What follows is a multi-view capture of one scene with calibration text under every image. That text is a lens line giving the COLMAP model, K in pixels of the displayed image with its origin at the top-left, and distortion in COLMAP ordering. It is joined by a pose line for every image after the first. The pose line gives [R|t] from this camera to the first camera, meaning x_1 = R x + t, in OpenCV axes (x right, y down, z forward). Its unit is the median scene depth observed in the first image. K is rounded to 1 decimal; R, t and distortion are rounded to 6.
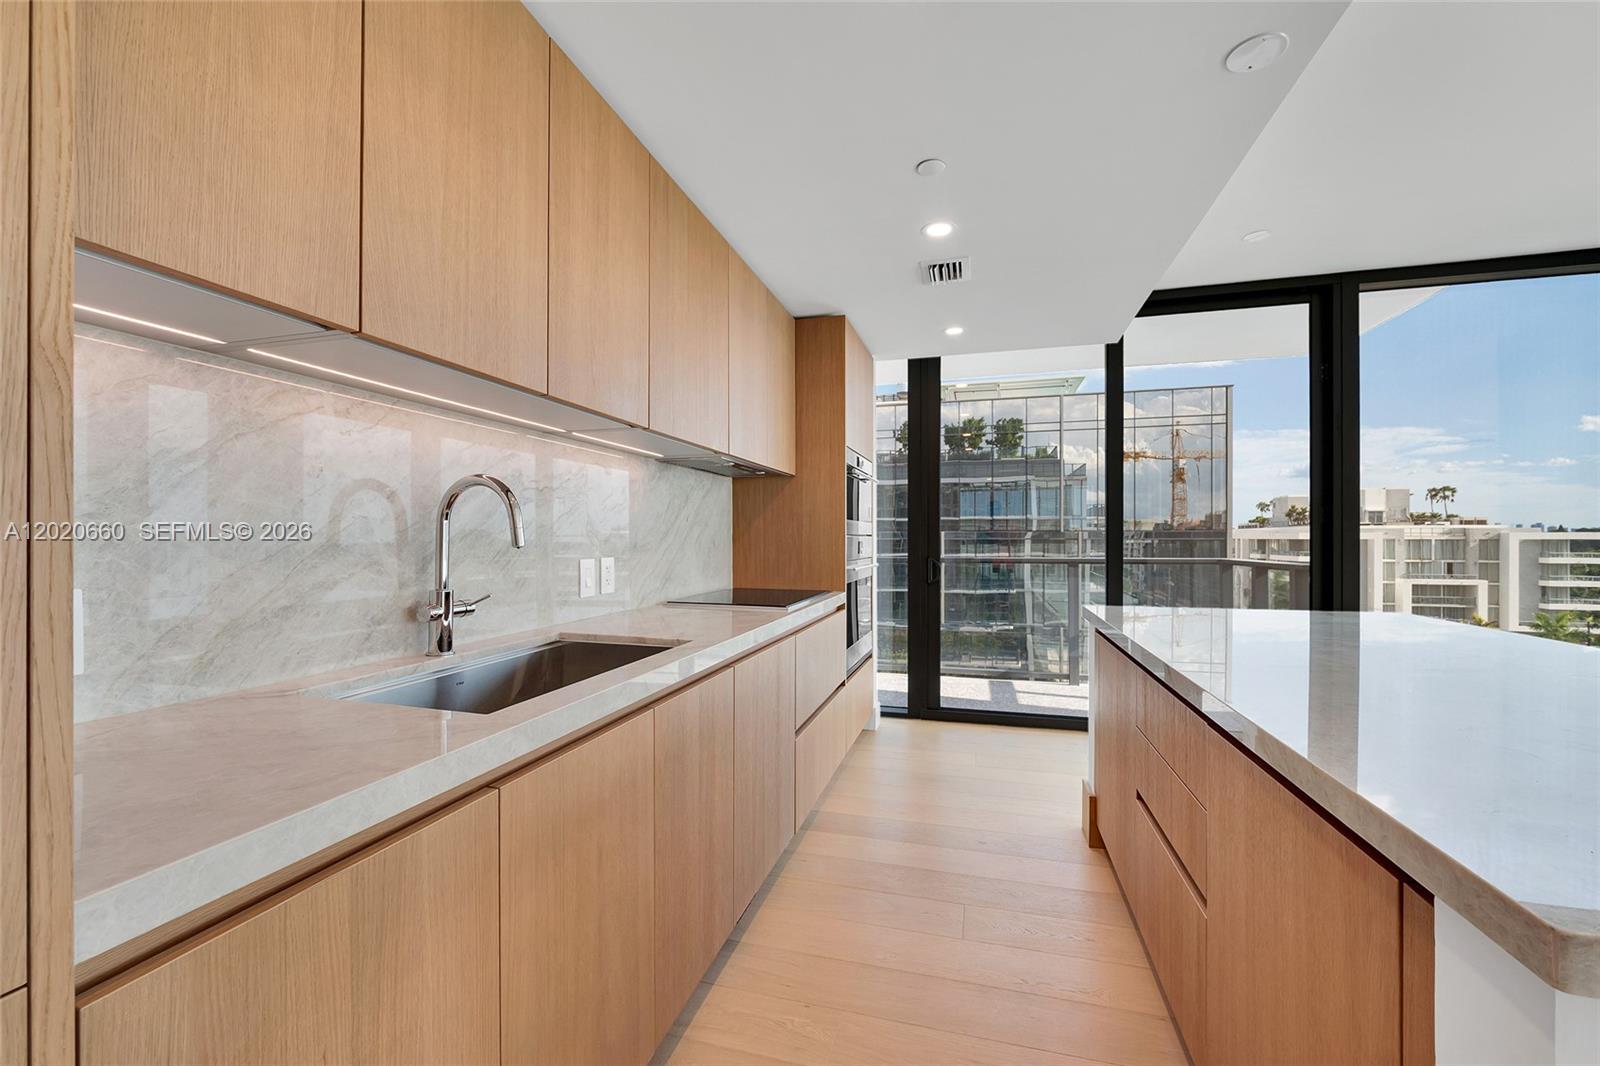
lens RADIAL K [[643.4, 0, 797.9], [0, 643.4, 535.3], [0, 0, 1]] dist [-0.010005, -0.000062]
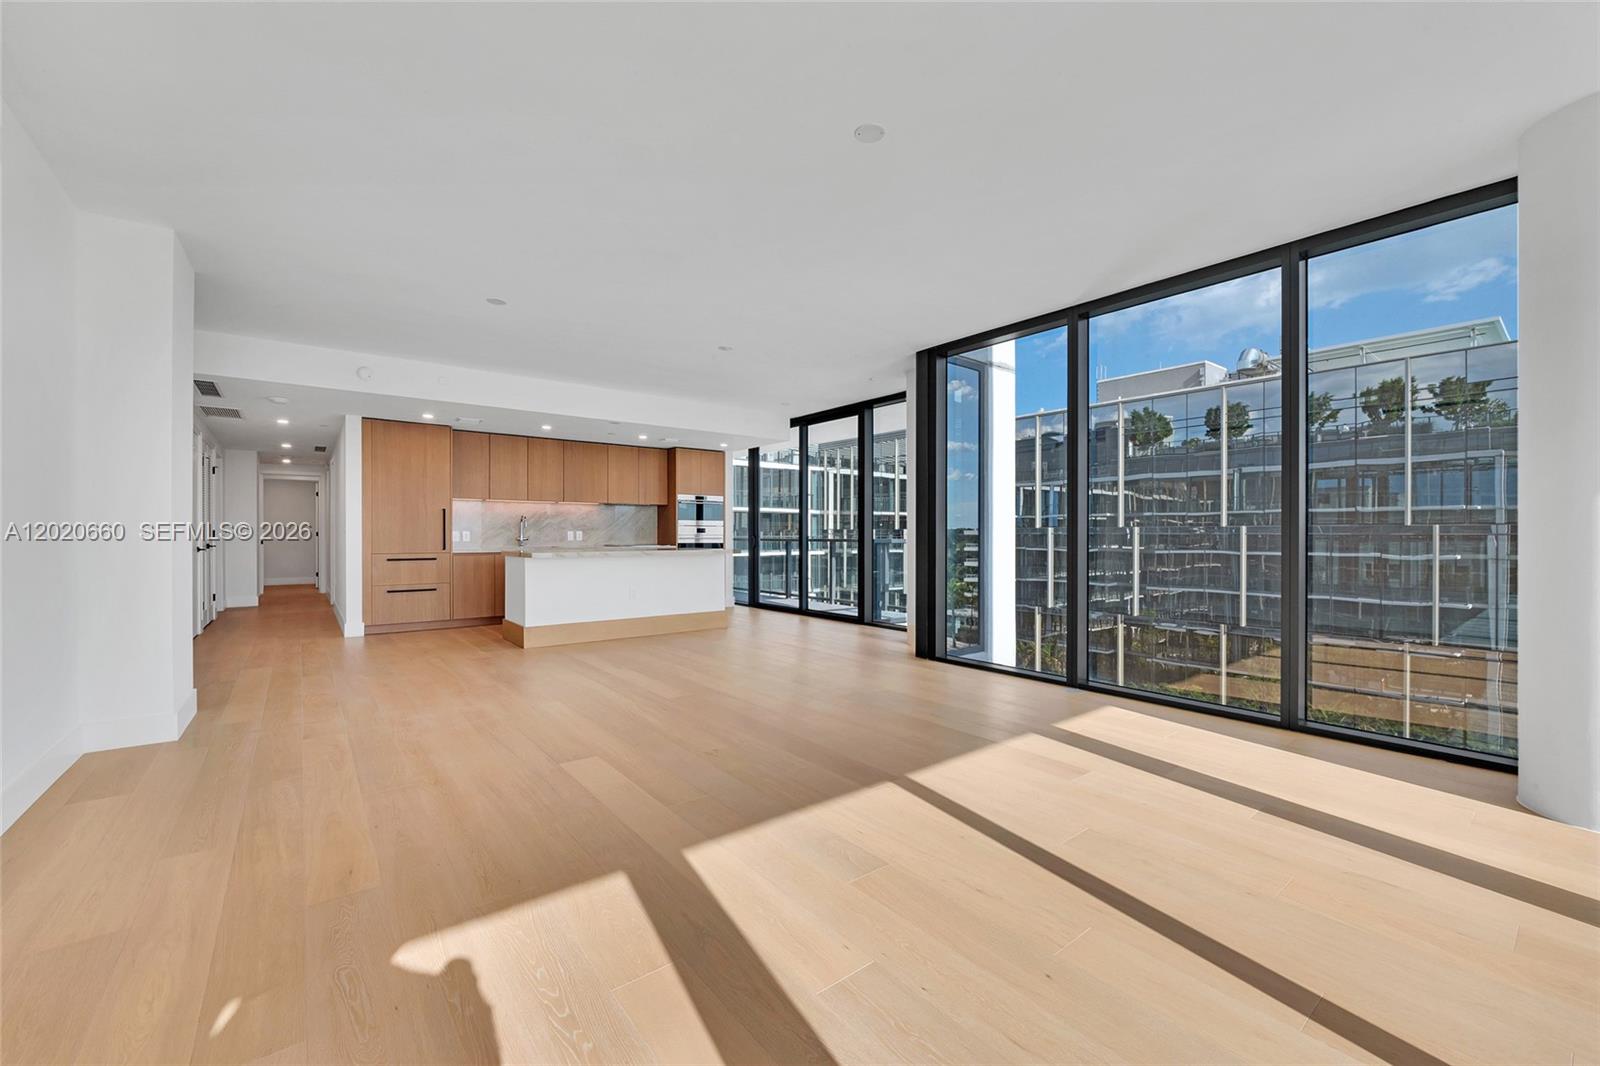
lens RADIAL K [[643.4, 0, 797.9], [0, 643.4, 535.3], [0, 0, 1]] dist [-0.010005, -0.000062]
pose [[0.806758, 0.002467, -0.590876, 2.116500], [0.000722, 0.999986, 0.005160, 0.027563], [0.590881, -0.004589, 0.806746, -0.937572]]
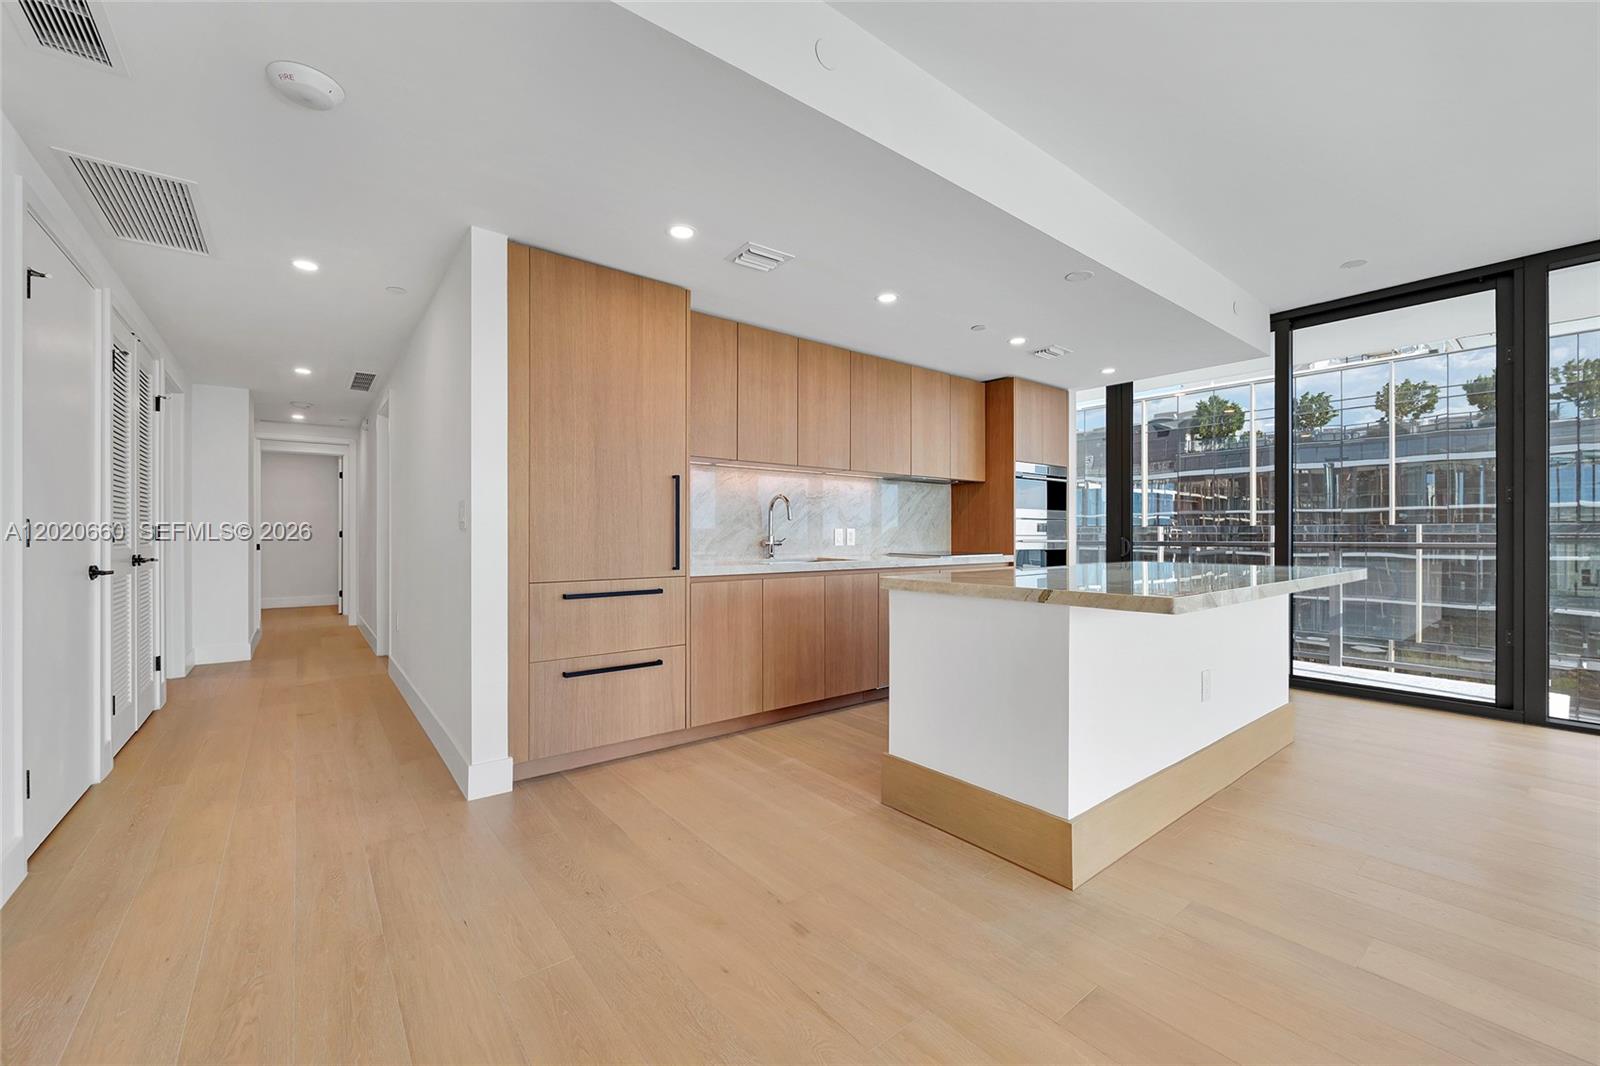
lens RADIAL K [[635.3, 0, 799.1], [0, 635.3, 537.2], [0, 0, 1]] dist [-0.004403, -0.000035]
pose [[0.810340, 0.004607, -0.585941, 0.542310], [0.000705, 0.999961, 0.008838, 0.030154], [0.585959, -0.007575, 0.810305, -0.545001]]
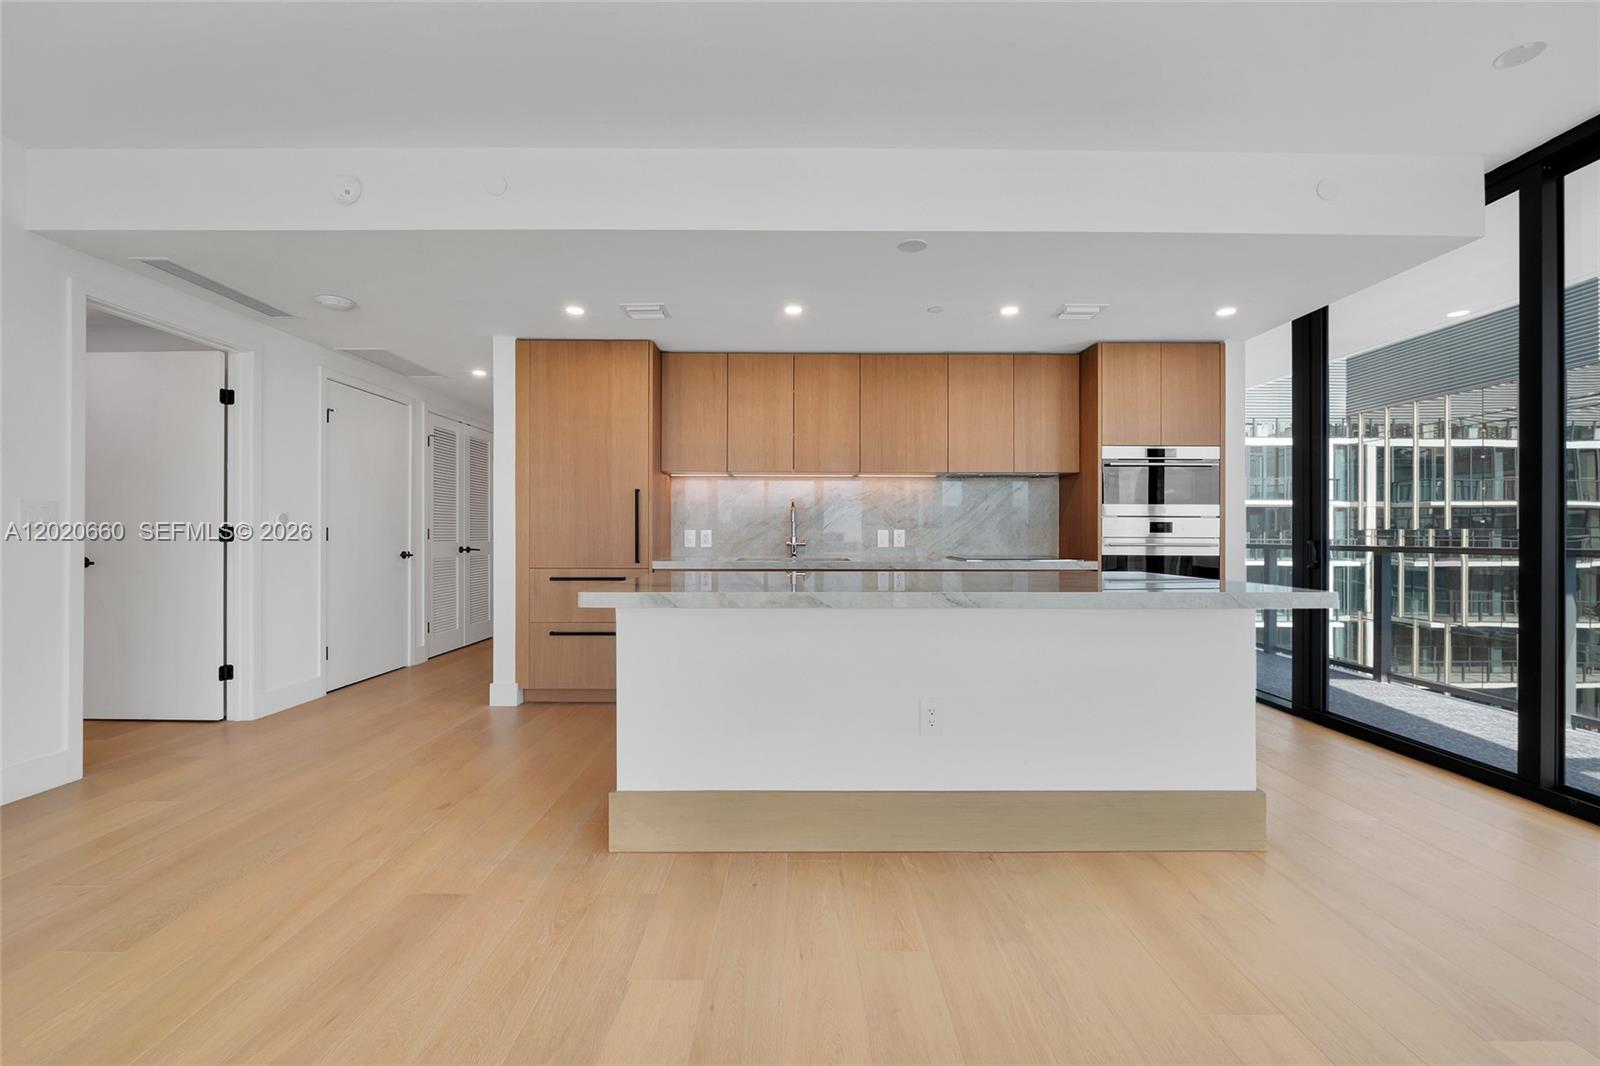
lens RADIAL K [[635.3, 0, 799.1], [0, 635.3, 537.2], [0, 0, 1]] dist [-0.004403, -0.000035]
pose [[0.275034, 0.003856, -0.961427, 1.088113], [0.001398, 0.999989, 0.004410, 0.033279], [0.961434, -0.002557, 0.275025, 0.084379]]
